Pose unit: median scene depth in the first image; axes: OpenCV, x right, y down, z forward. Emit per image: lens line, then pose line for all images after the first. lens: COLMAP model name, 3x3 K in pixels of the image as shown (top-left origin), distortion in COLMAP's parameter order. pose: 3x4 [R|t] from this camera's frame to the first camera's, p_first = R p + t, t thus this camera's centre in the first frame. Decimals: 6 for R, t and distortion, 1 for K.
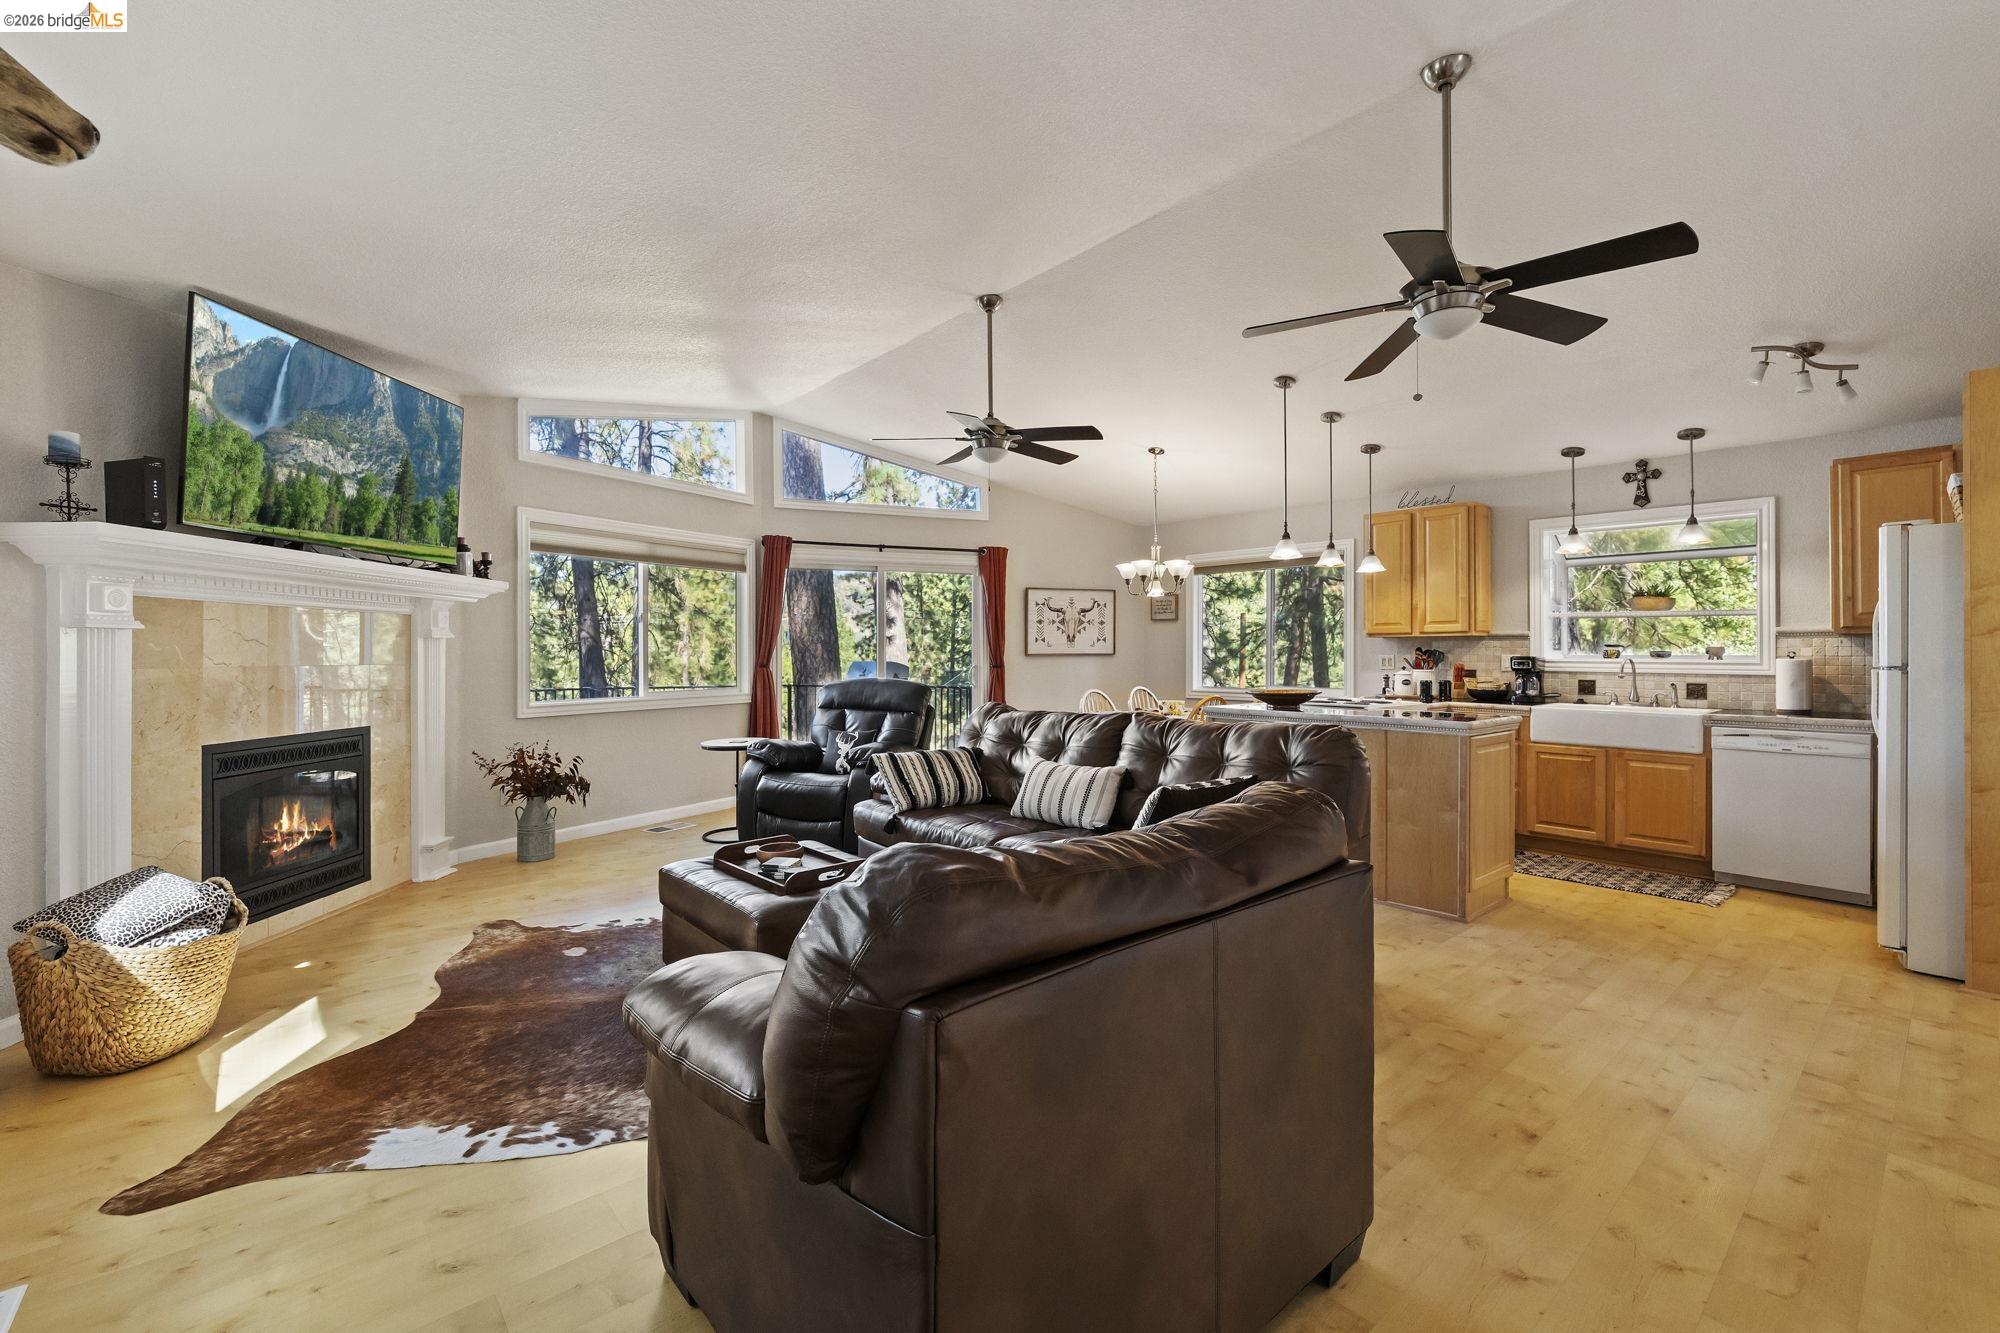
lens RADIAL K [[850.3, 0, 1003.6], [0, 850.3, 655.8], [0, 0, 1]] dist [0.000227, 0.000051]
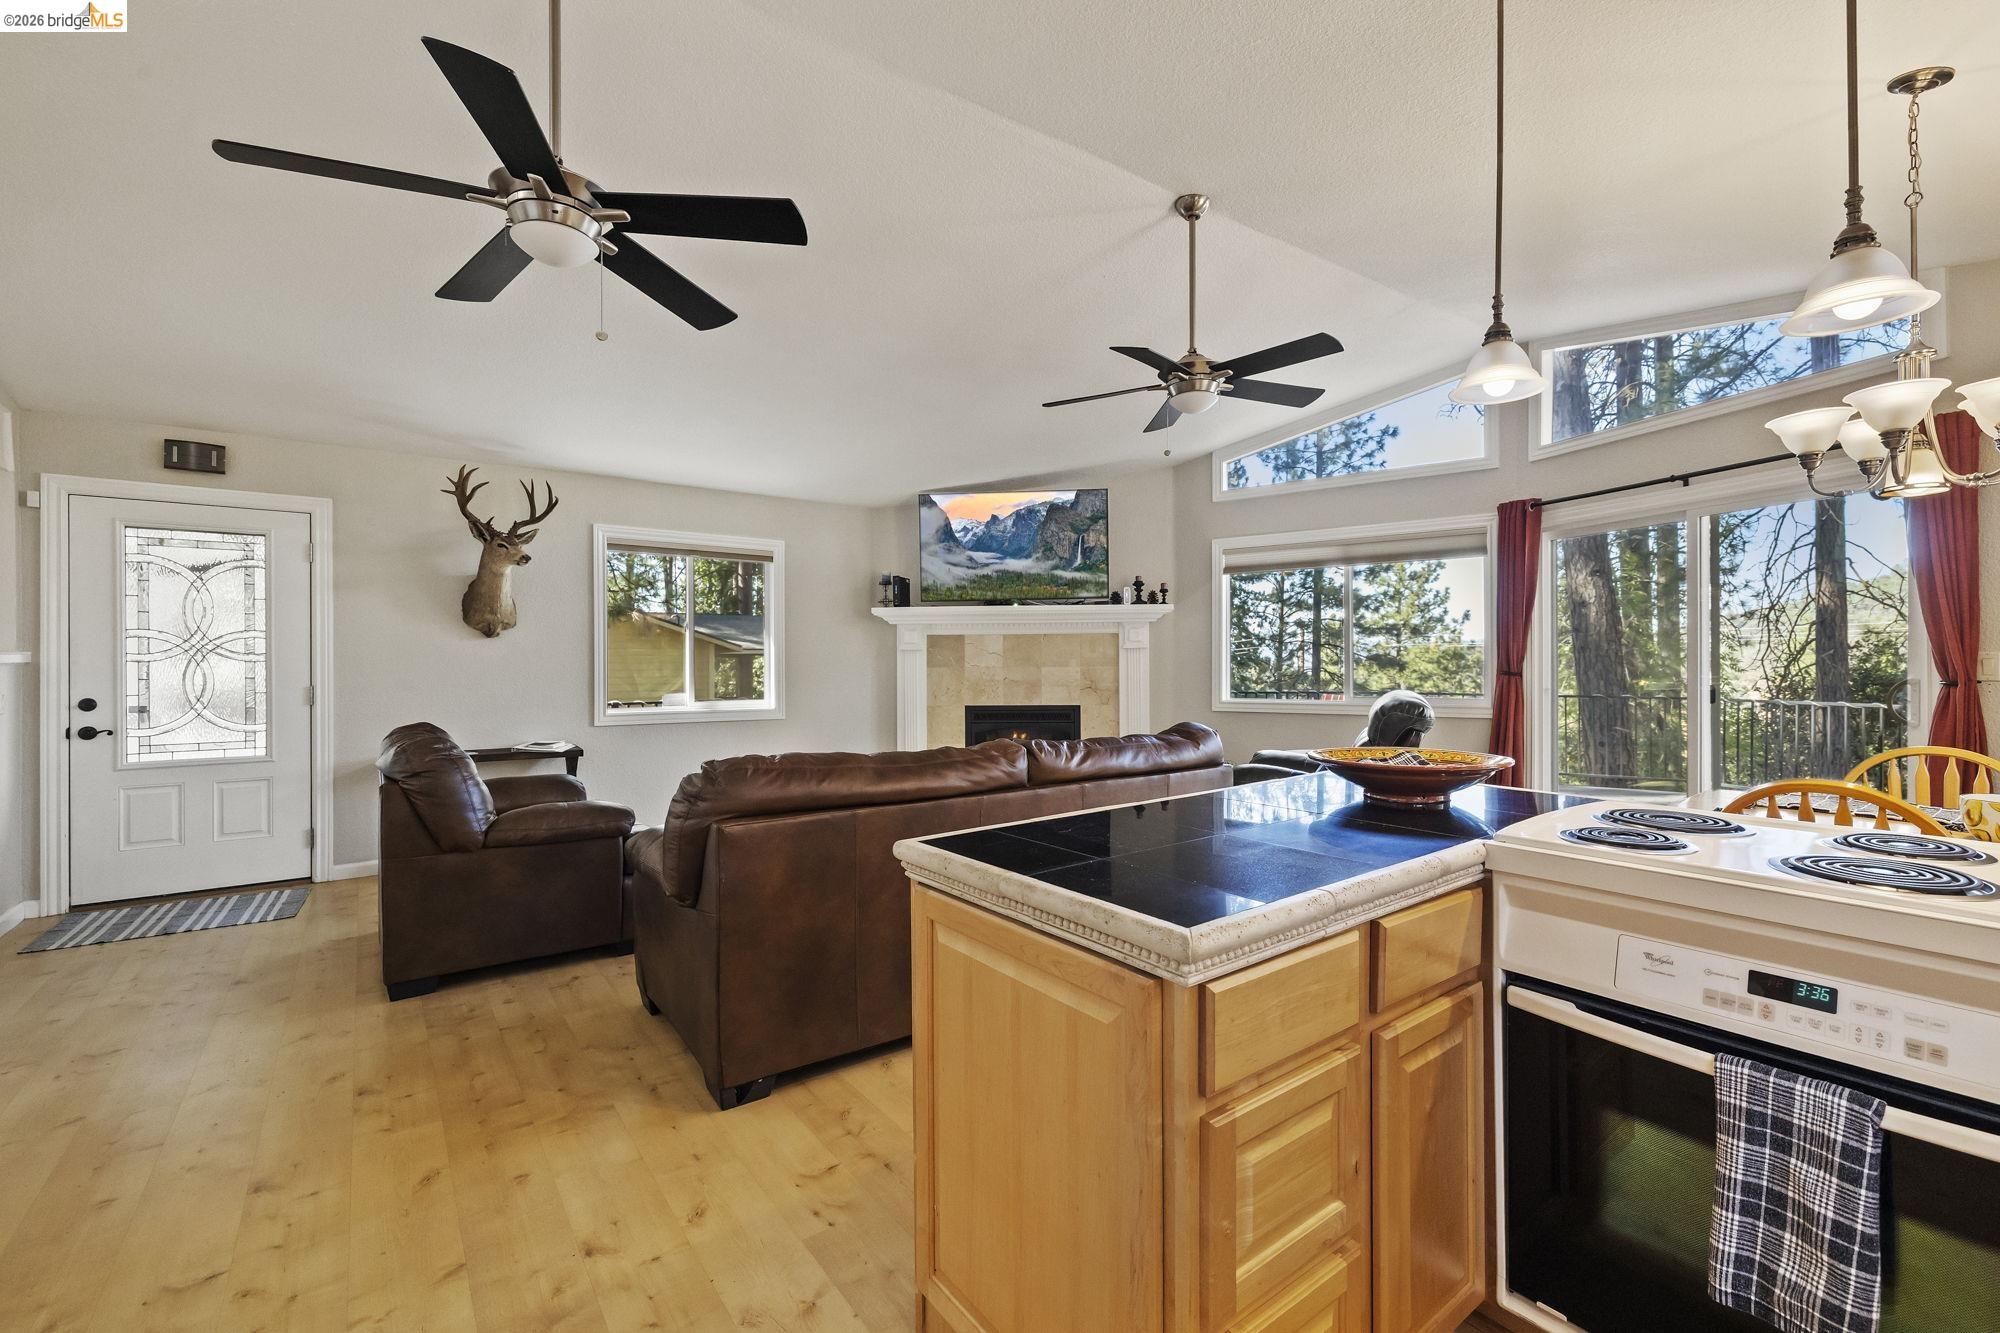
lens RADIAL K [[850.3, 0, 1012.0], [0, 850.3, 658.7], [0, 0, 1]] dist [0.000227, 0.000051]
pose [[-0.072455, 0.000071, -0.997372, 0.814543], [0.005246, 0.999986, -0.000310, -0.004109], [0.997358, -0.005255, -0.072455, 0.940096]]
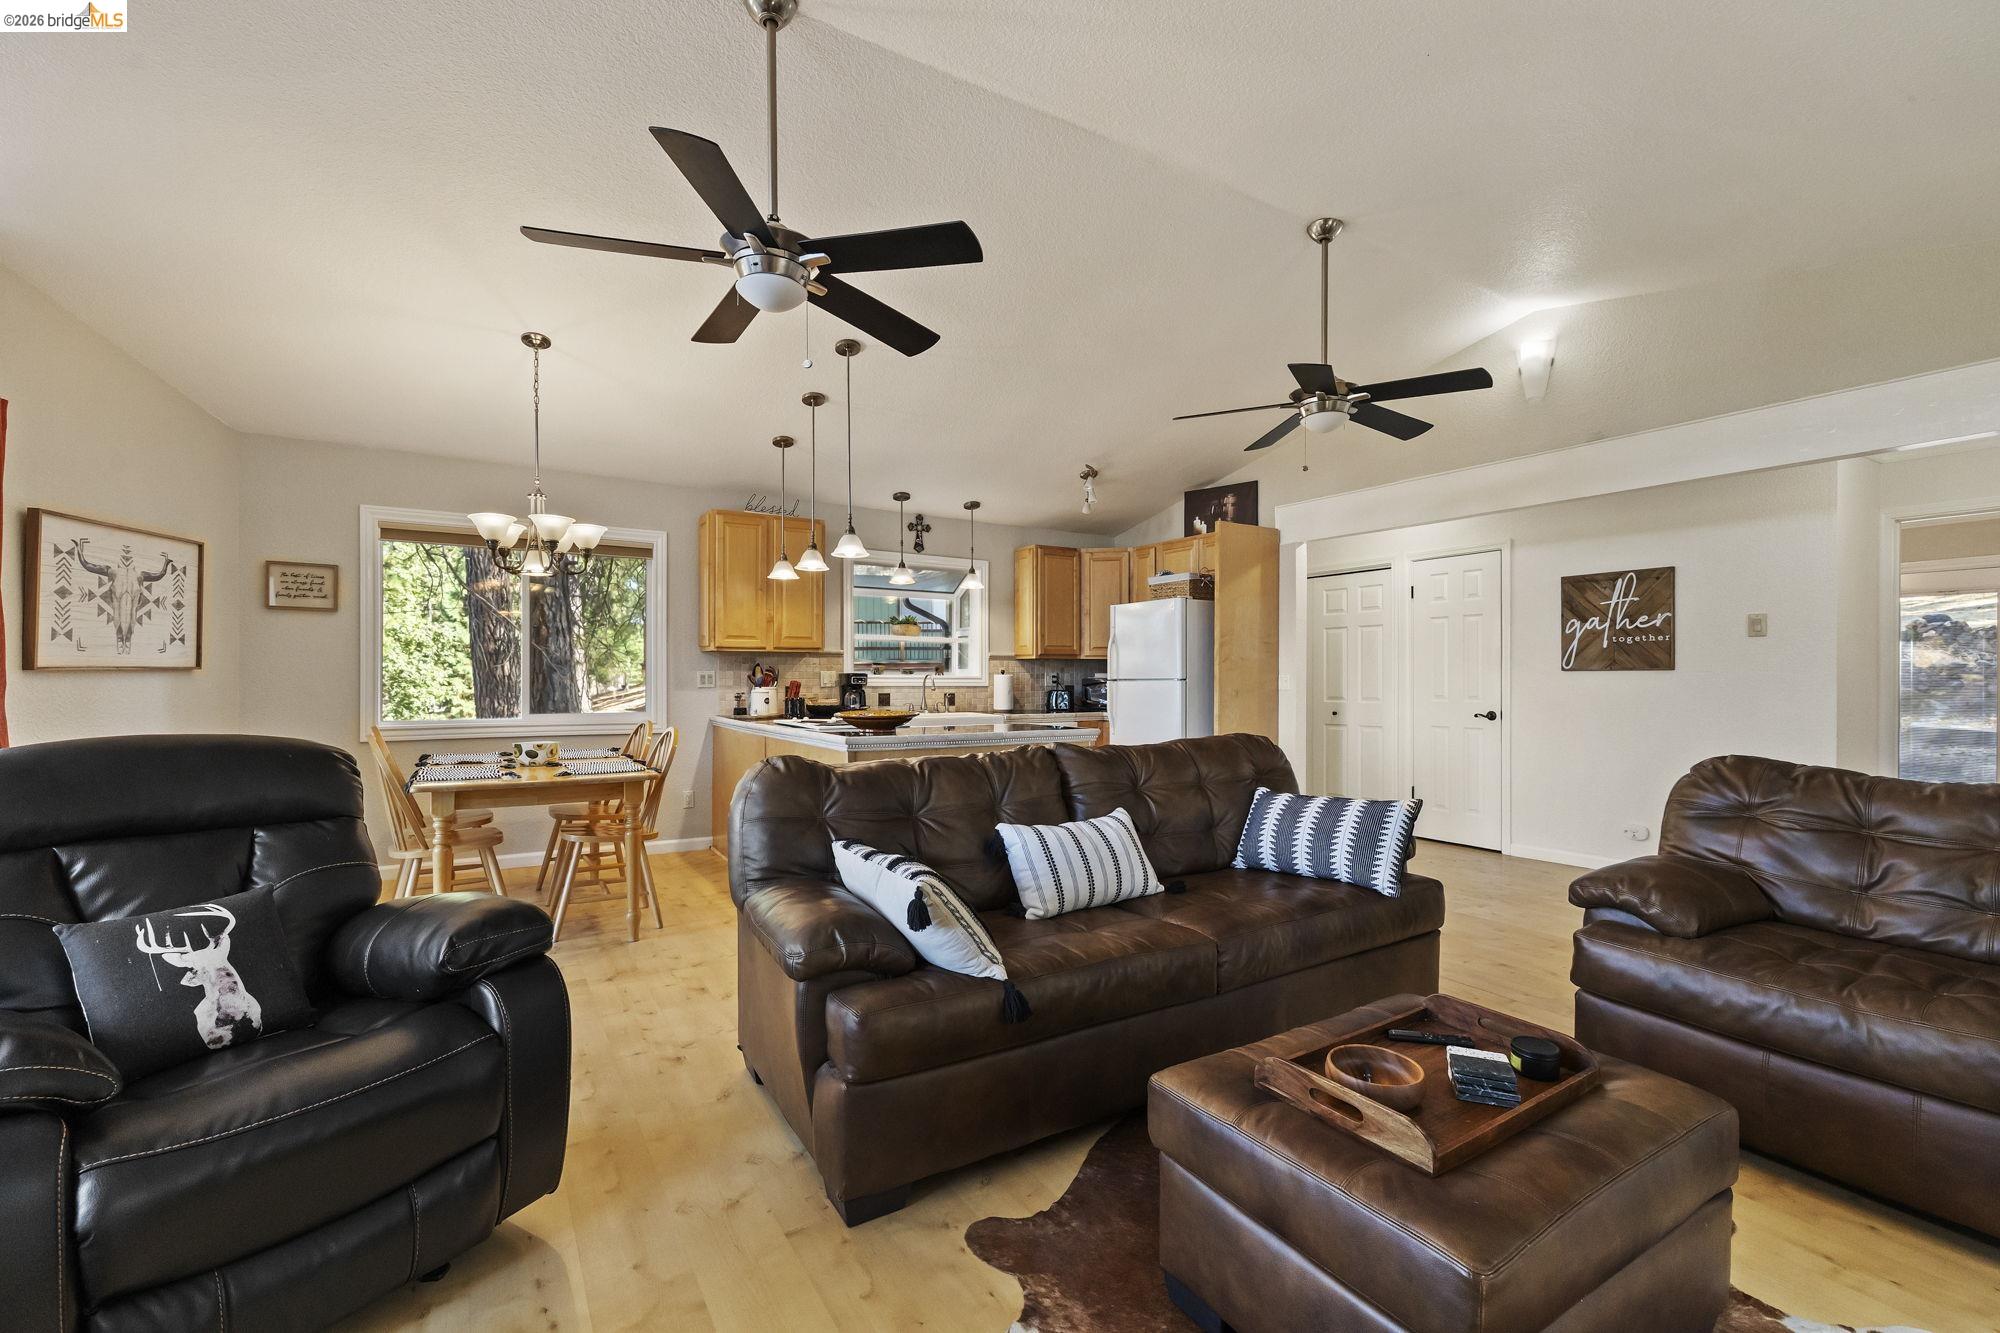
lens RADIAL K [[850.3, 0, 1010.3], [0, 850.3, 675.4], [0, 0, 1]] dist [0.000227, 0.000051]
pose [[0.162861, -0.001968, 0.986647, -0.548322], [-0.000556, 0.999998, 0.002087, 0.001962], [-0.986649, -0.000888, 0.162860, 0.804266]]
